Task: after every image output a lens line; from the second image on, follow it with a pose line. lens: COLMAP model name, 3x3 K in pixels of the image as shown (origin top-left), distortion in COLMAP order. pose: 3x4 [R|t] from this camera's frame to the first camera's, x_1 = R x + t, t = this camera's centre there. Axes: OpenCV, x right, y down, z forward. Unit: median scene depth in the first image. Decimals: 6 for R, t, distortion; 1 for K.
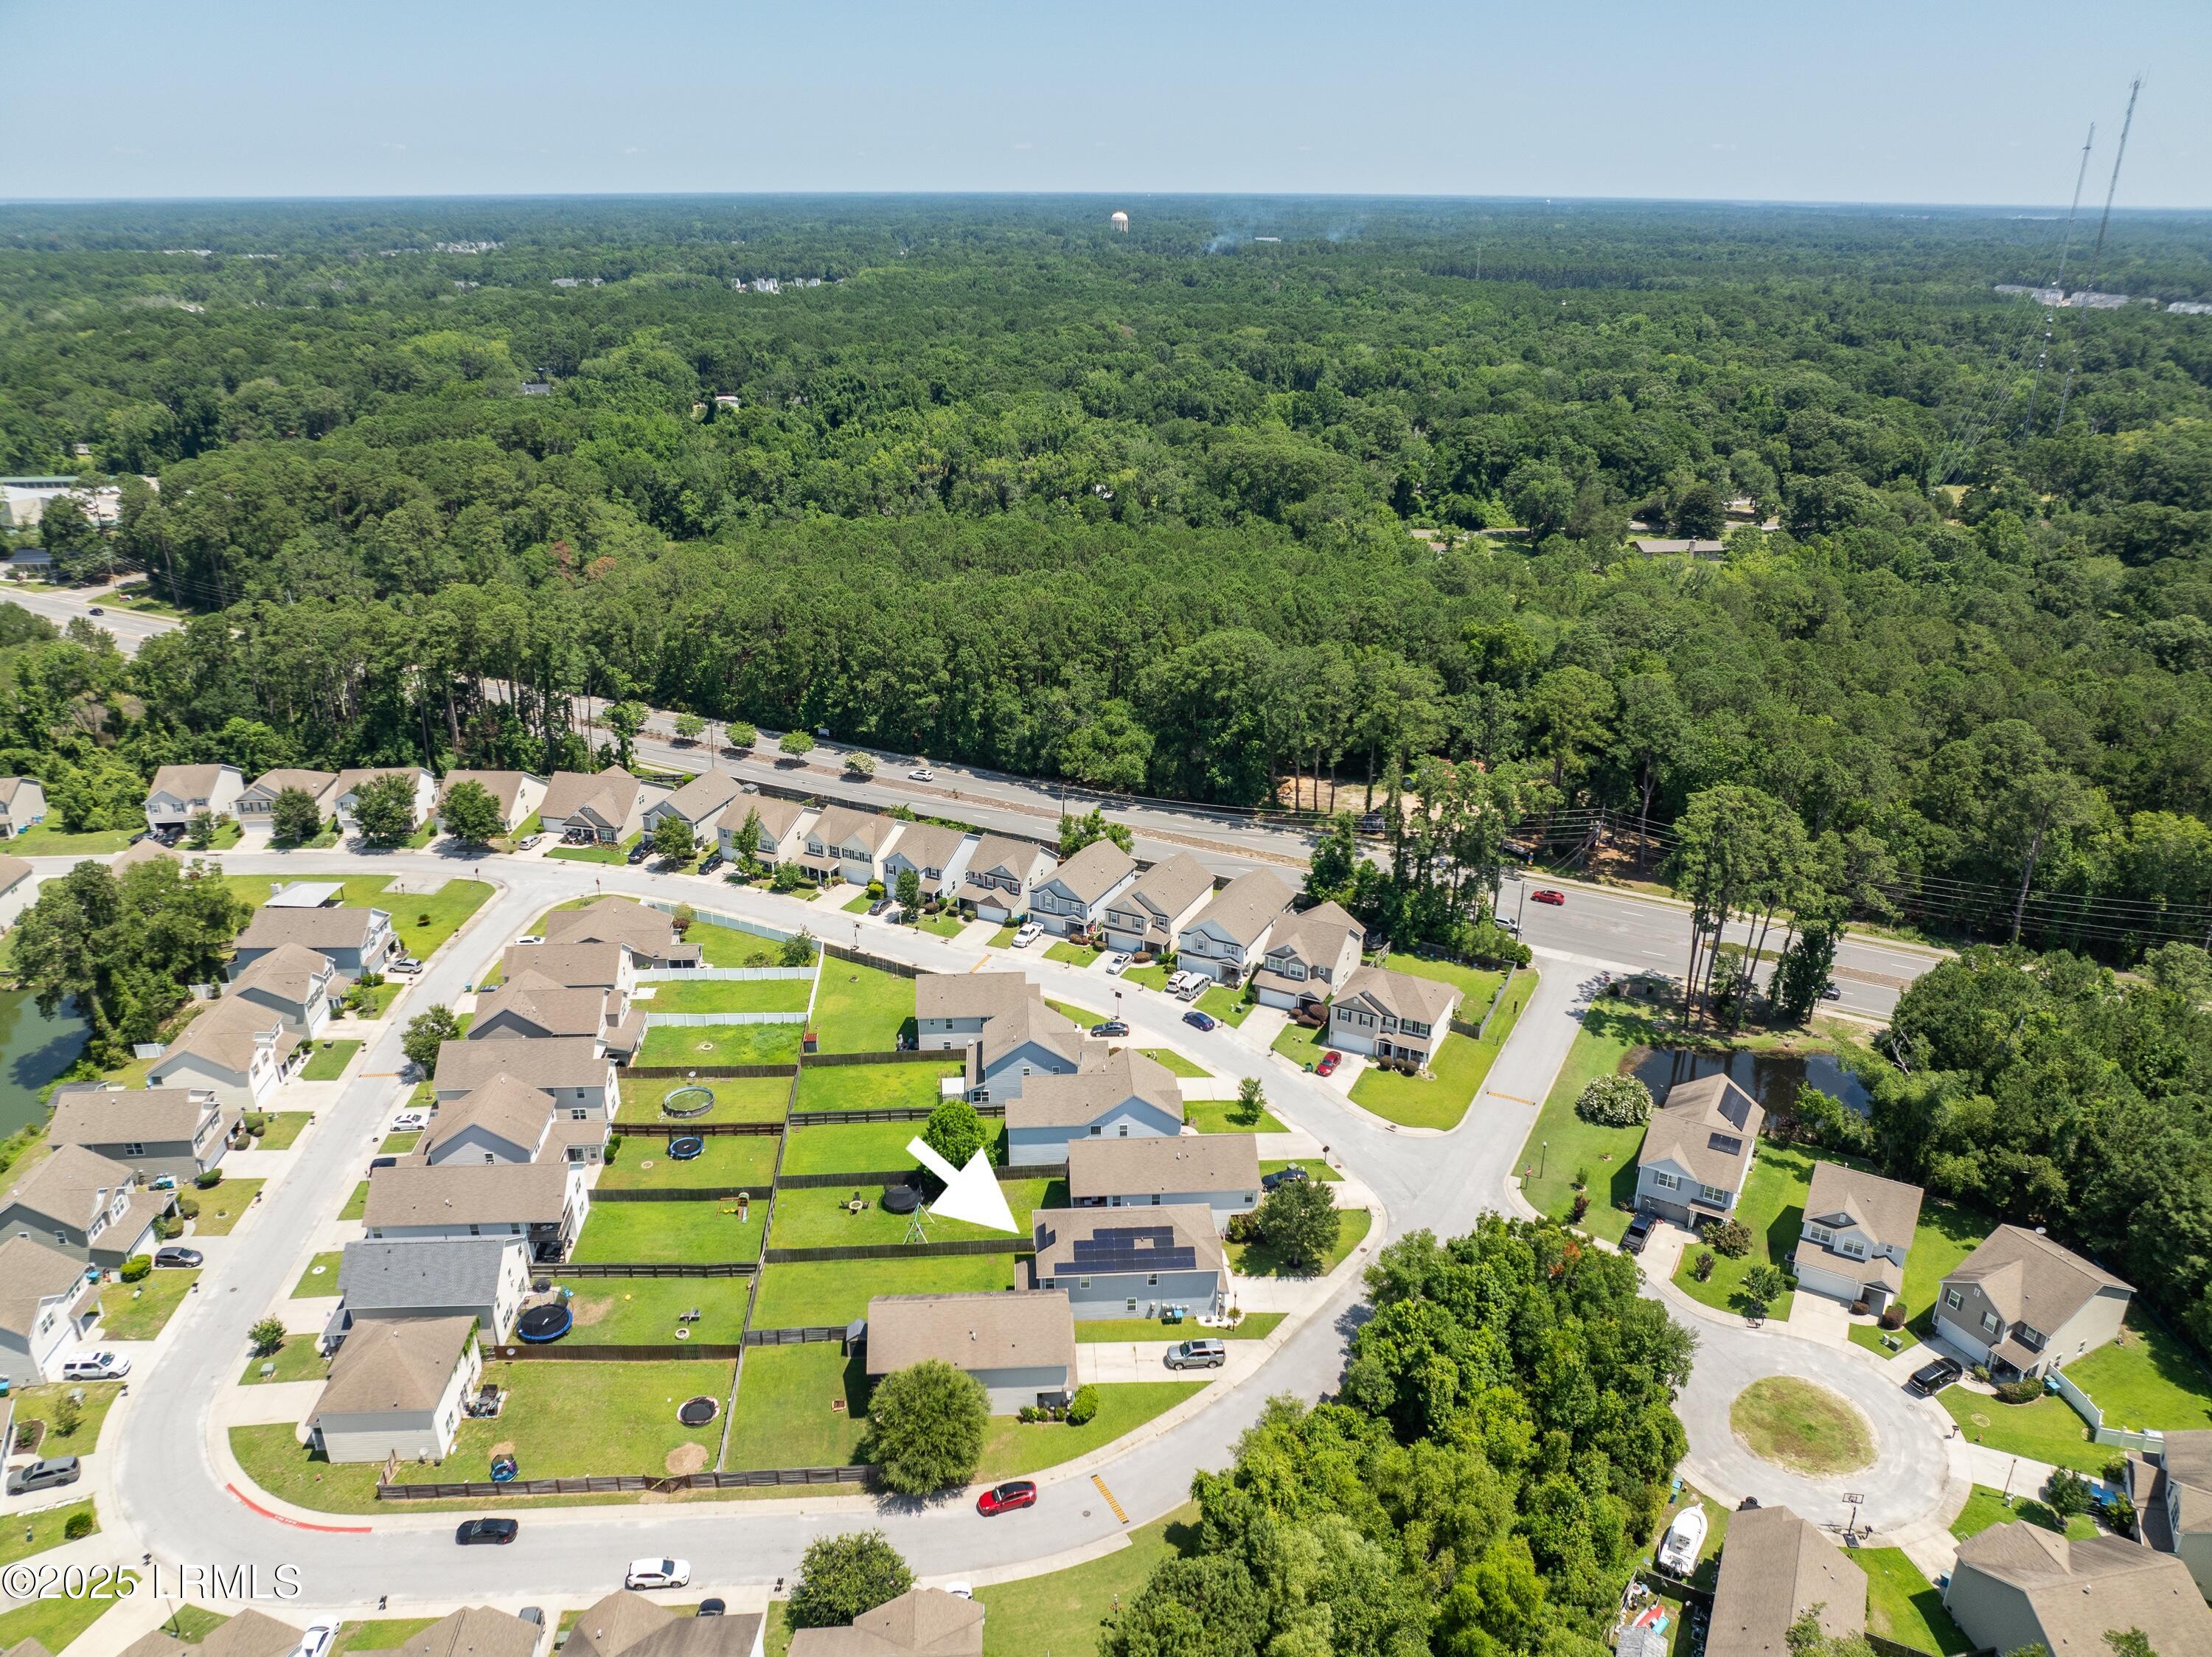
lens RADIAL K [[1552.1, 0, 1112.7], [0, 1552.1, 818.4], [0, 0, 1]] dist [-0.035364, -0.000609]
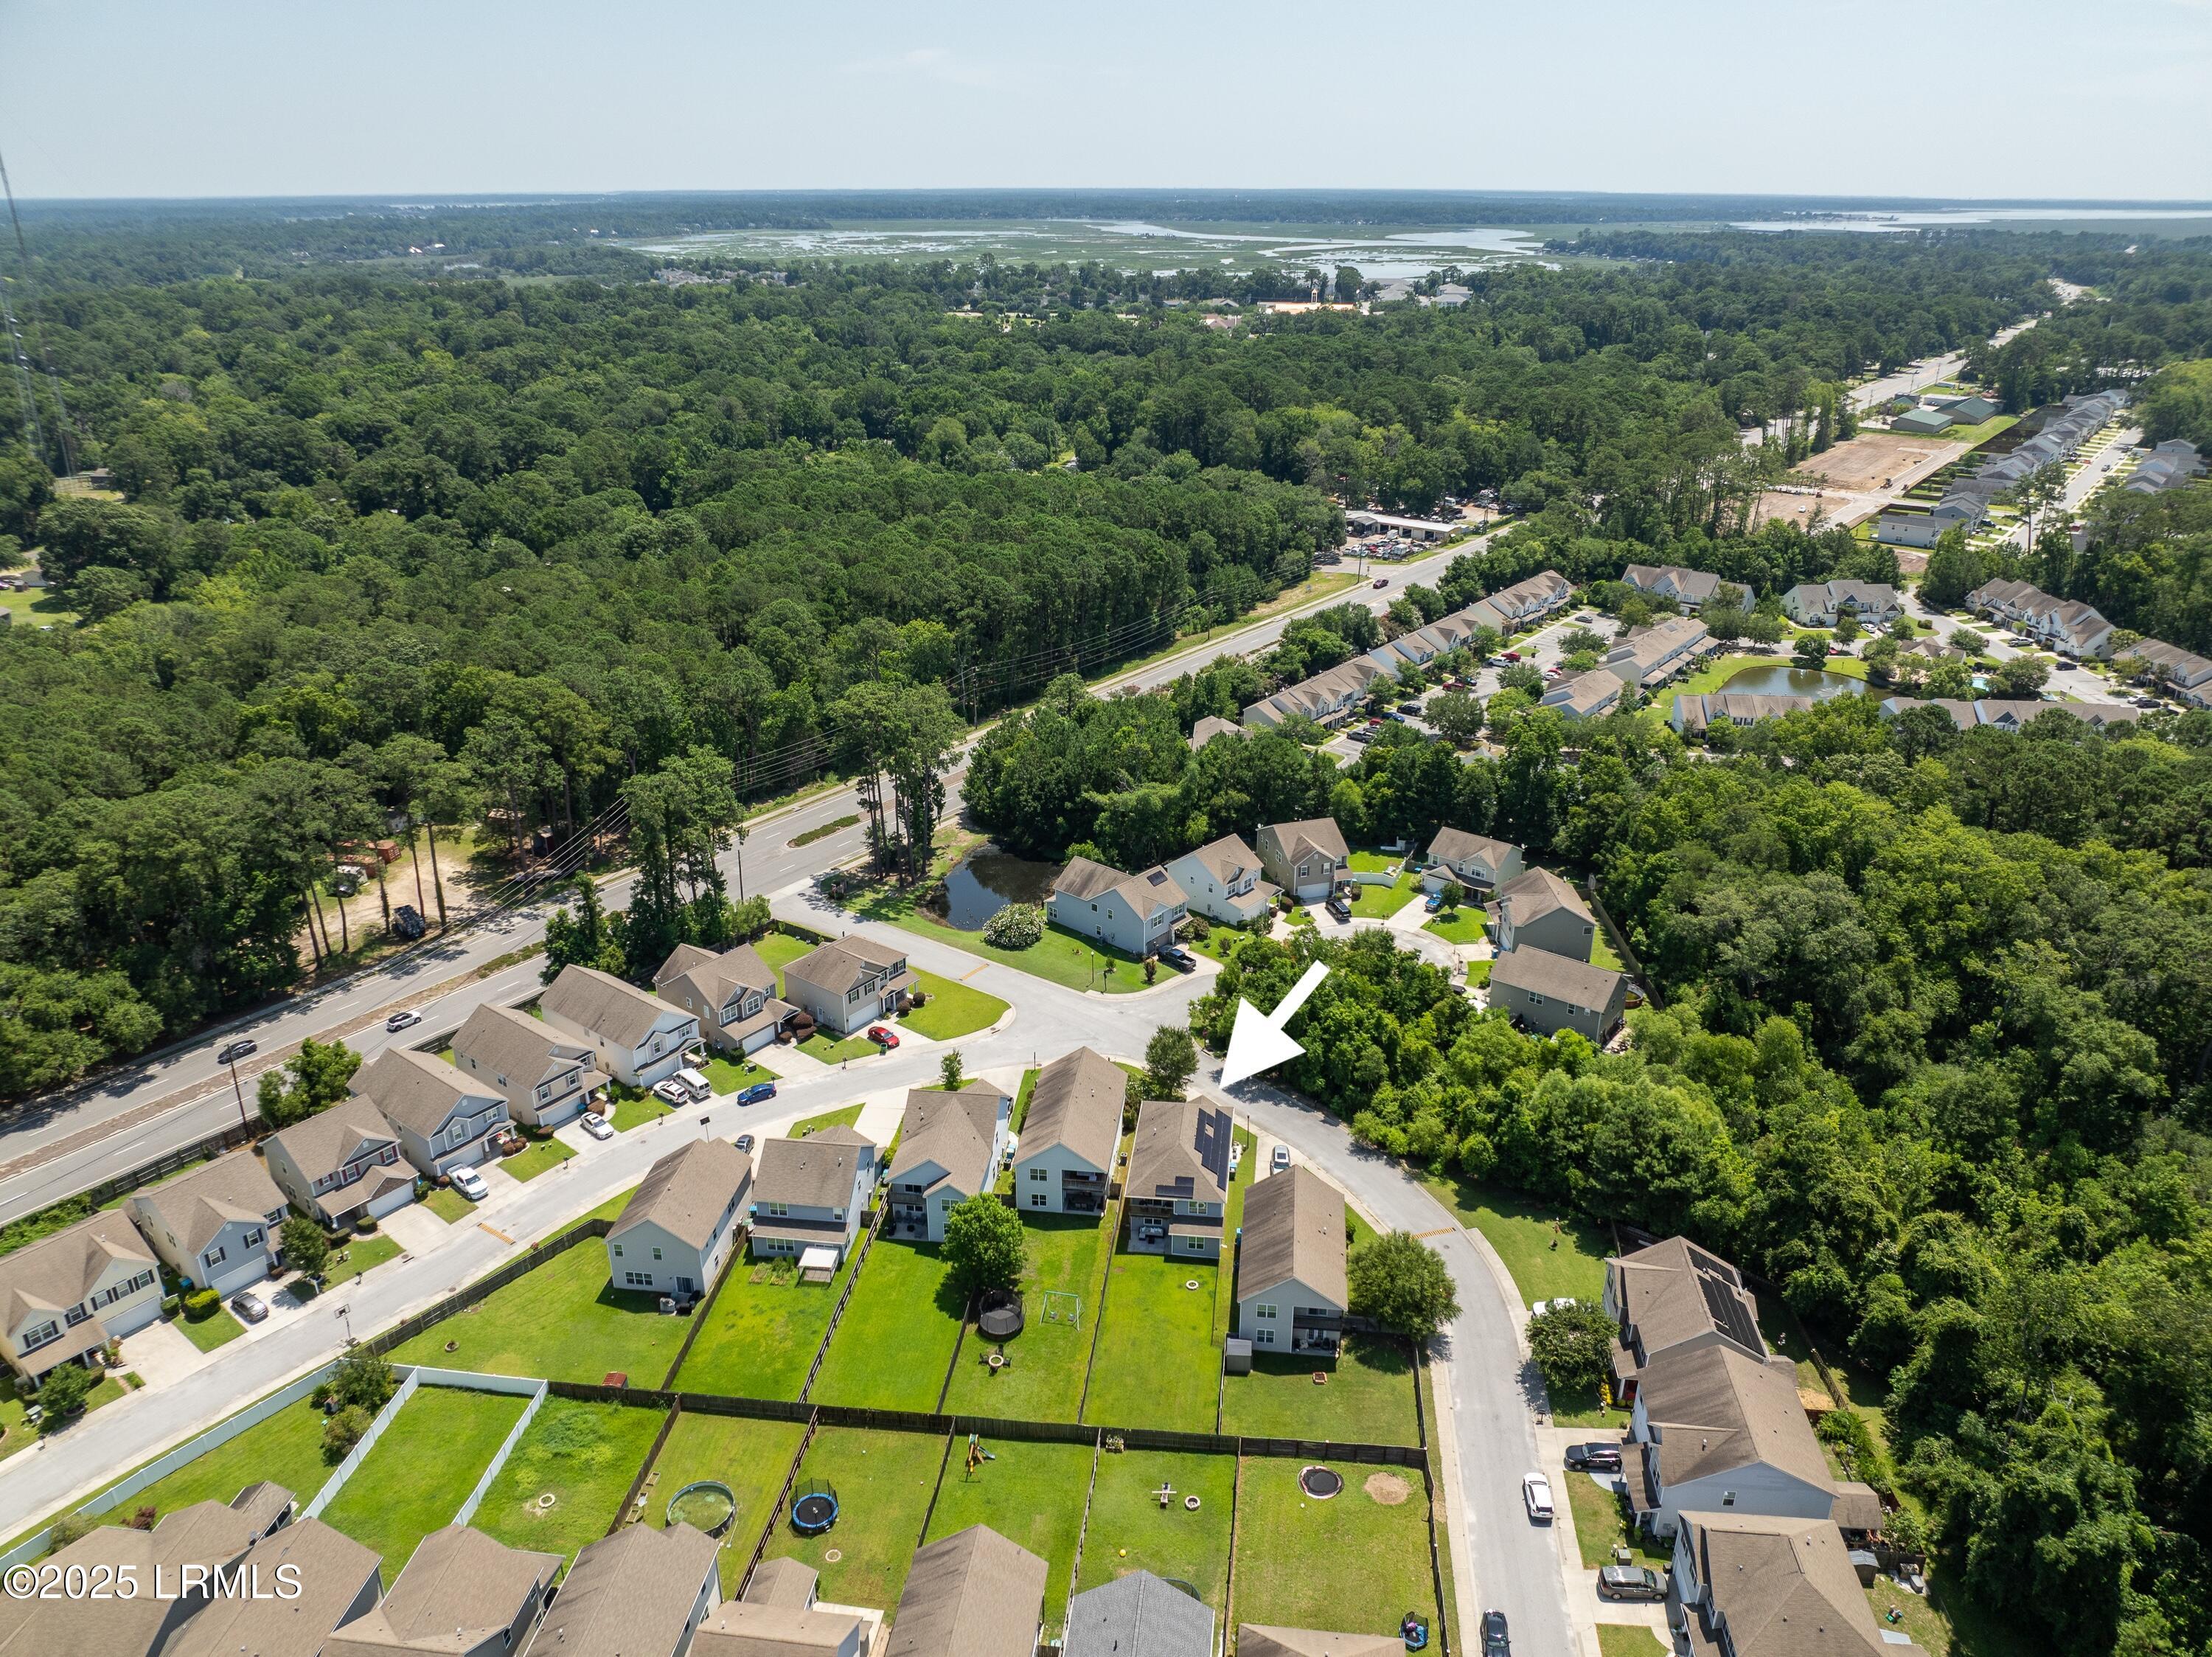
lens RADIAL K [[1552.1, 0, 1108.9], [0, 1552.1, 829.1], [0, 0, 1]] dist [-0.035364, -0.000609]
pose [[0.186454, -0.383389, 0.904570, -0.648816], [0.372141, 0.879670, 0.296128, -0.194146], [-0.909256, 0.281413, 0.306693, 0.464198]]
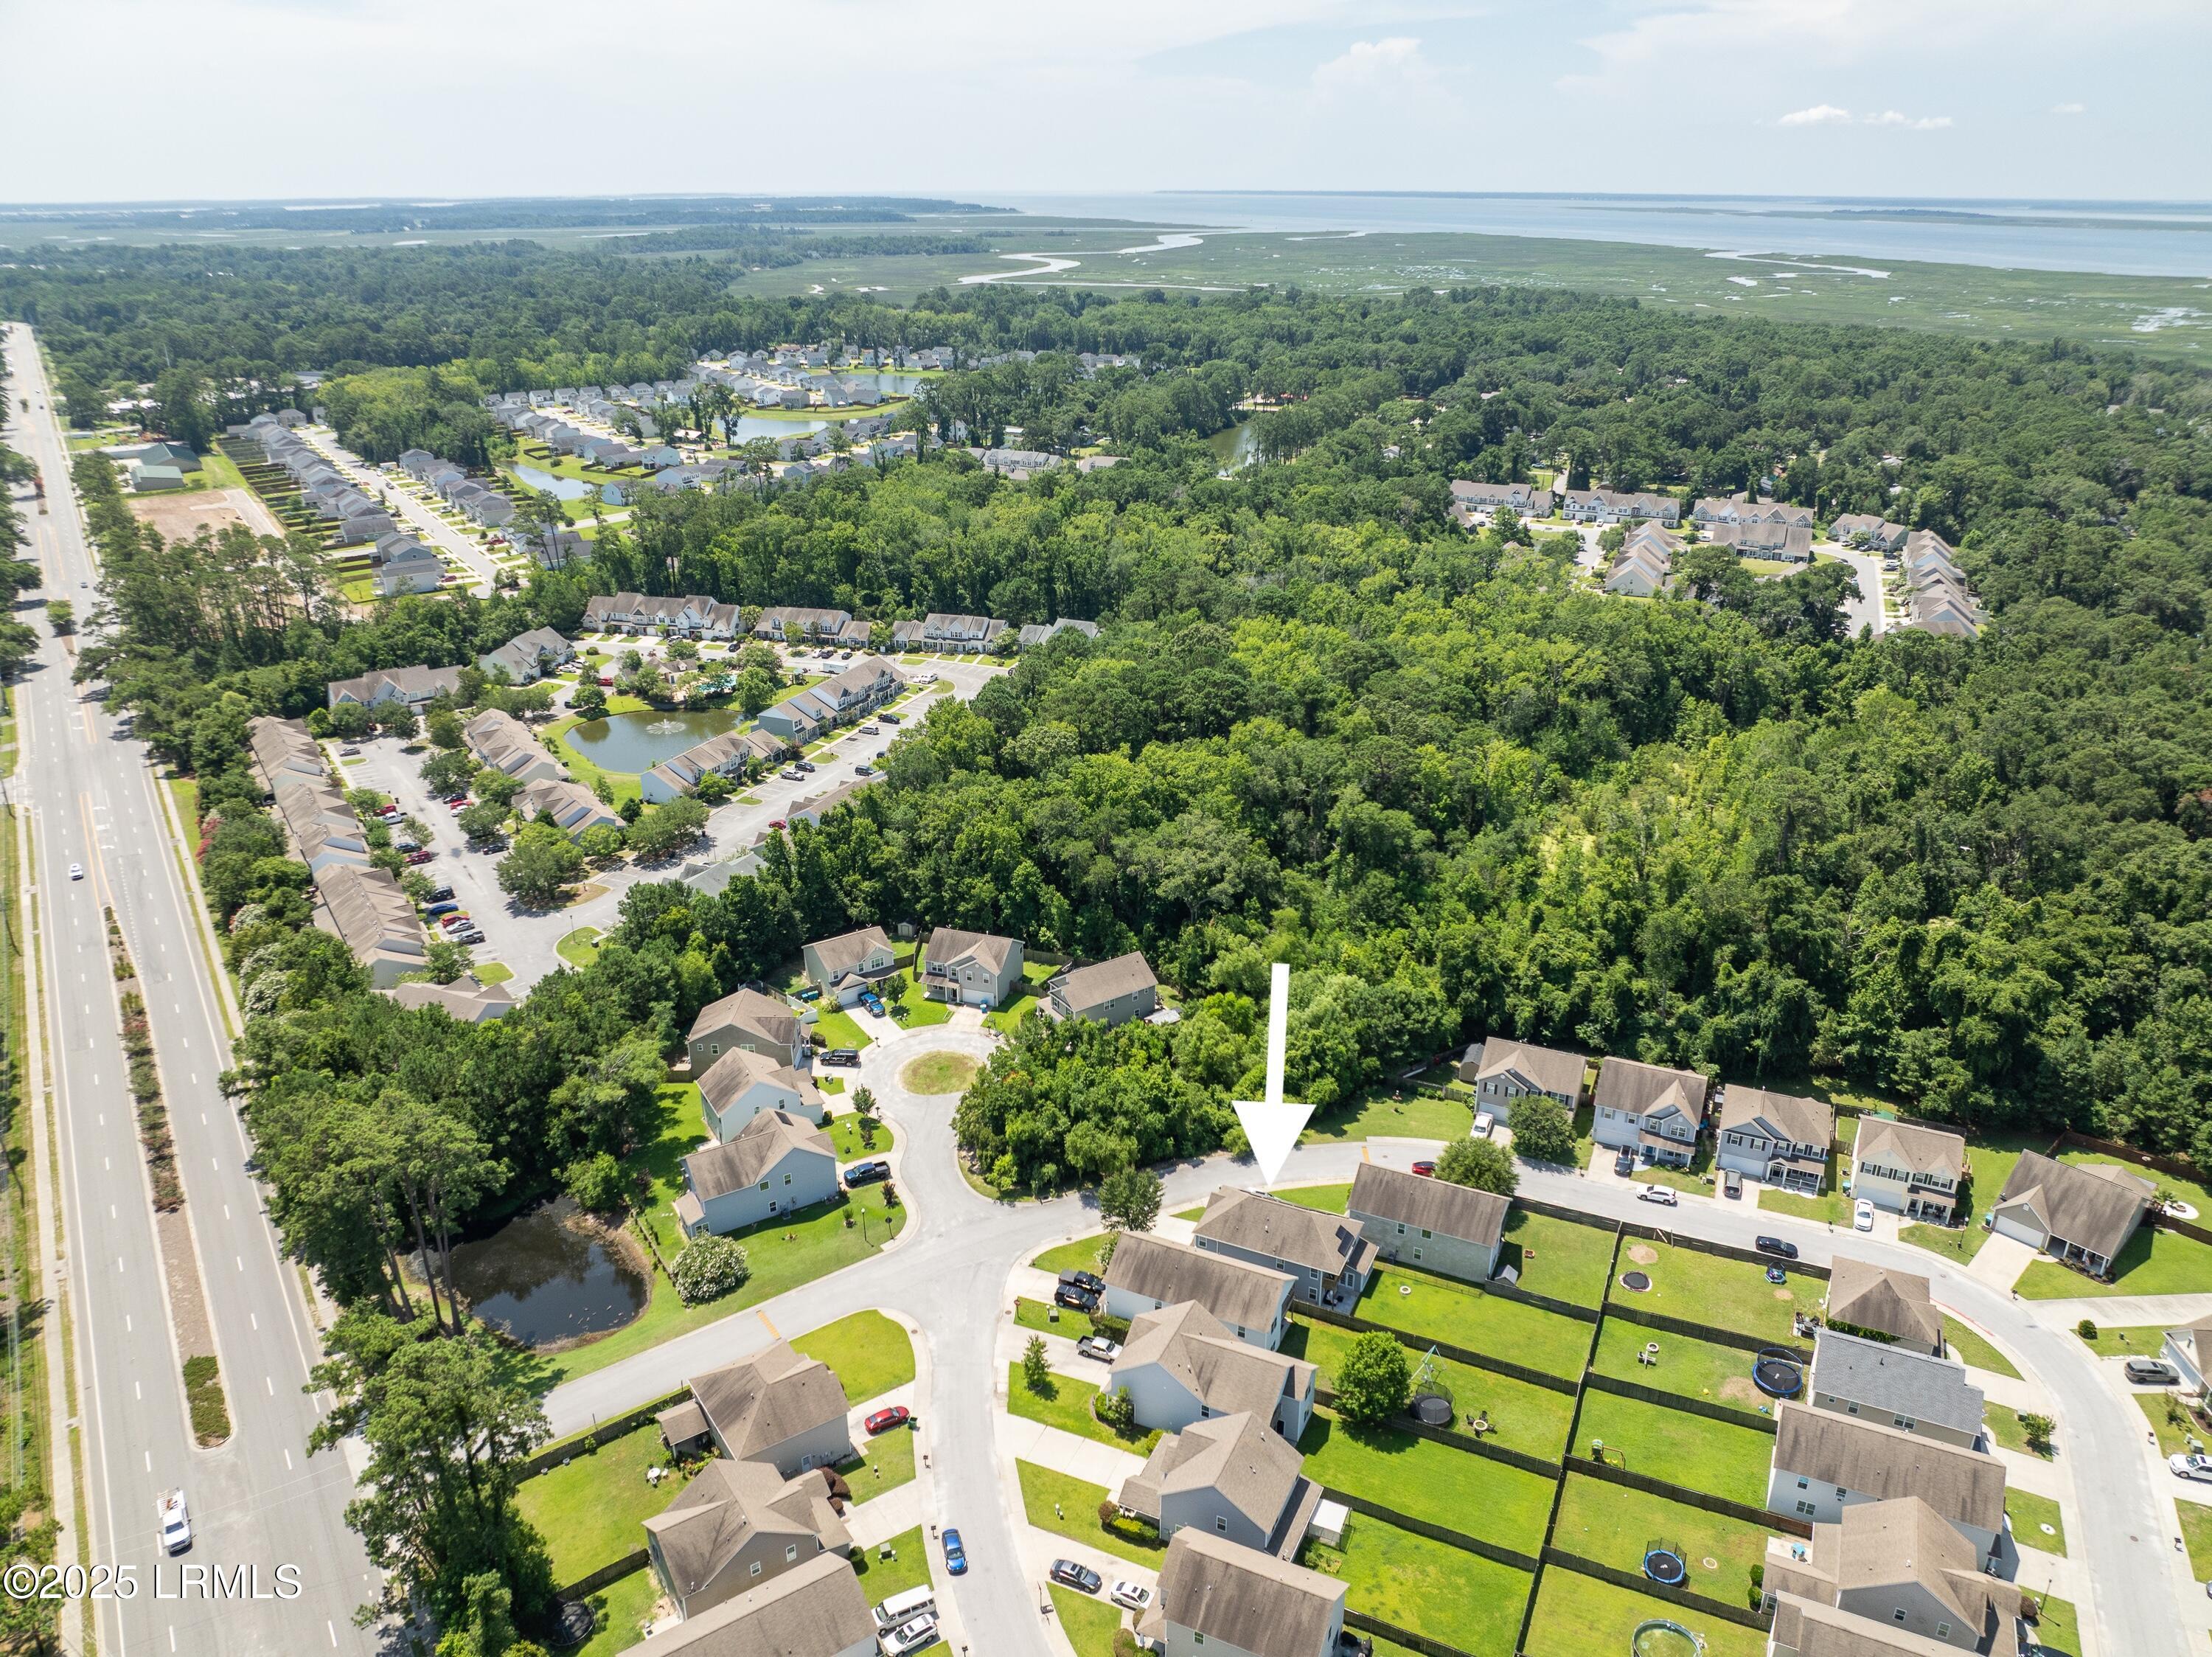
lens RADIAL K [[1552.1, 0, 1111.8], [0, 1552.1, 840.8], [0, 0, 1]] dist [-0.035364, -0.000609]
pose [[-0.876346, -0.192908, 0.441367, -0.250171], [0.179331, 0.719766, 0.670655, -0.551595], [-0.447056, 0.666876, -0.596169, 1.126867]]
